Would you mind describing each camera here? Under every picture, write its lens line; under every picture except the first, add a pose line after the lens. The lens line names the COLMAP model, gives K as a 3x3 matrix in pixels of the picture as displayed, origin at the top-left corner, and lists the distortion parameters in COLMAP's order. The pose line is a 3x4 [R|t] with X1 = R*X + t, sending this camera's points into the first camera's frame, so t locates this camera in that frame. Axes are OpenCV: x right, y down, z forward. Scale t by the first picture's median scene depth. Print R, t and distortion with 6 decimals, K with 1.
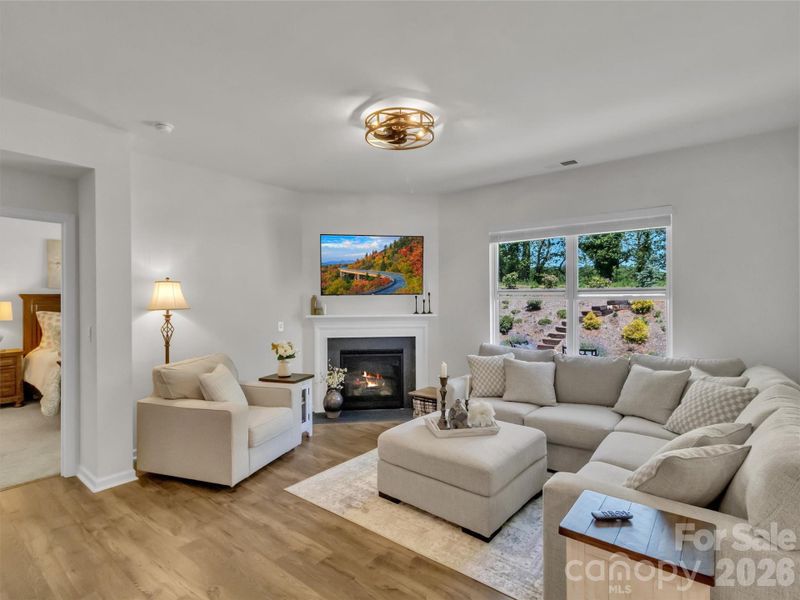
lens RADIAL K [[422.0, 0, 394.1], [0, 422.0, 299.3], [0, 0, 1]] dist [-0.002369, 0.000010]
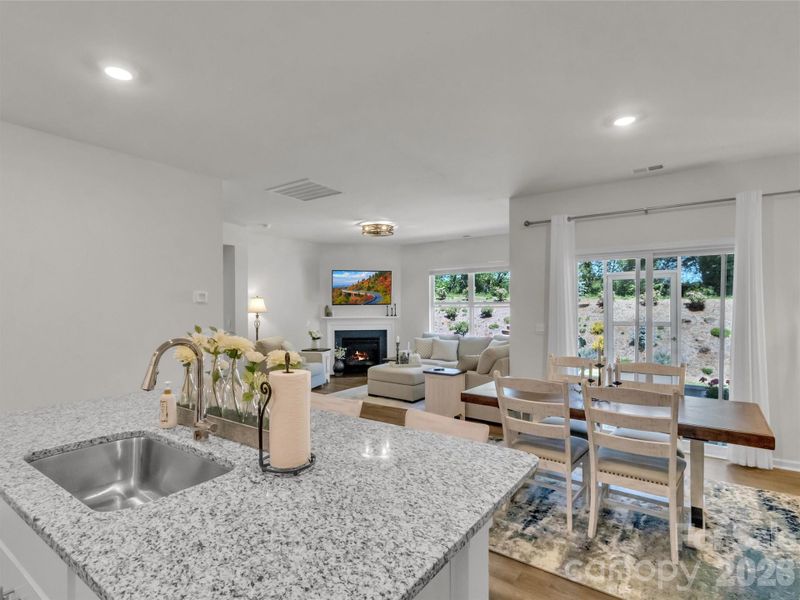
lens RADIAL K [[422.0, 0, 394.1], [0, 422.0, 299.3], [0, 0, 1]] dist [-0.002369, 0.000010]
pose [[0.998556, 0.002269, 0.053676, -0.012389], [-0.001071, 0.999750, -0.022334, 0.004550], [-0.053713, 0.022244, 0.998309, -0.725658]]
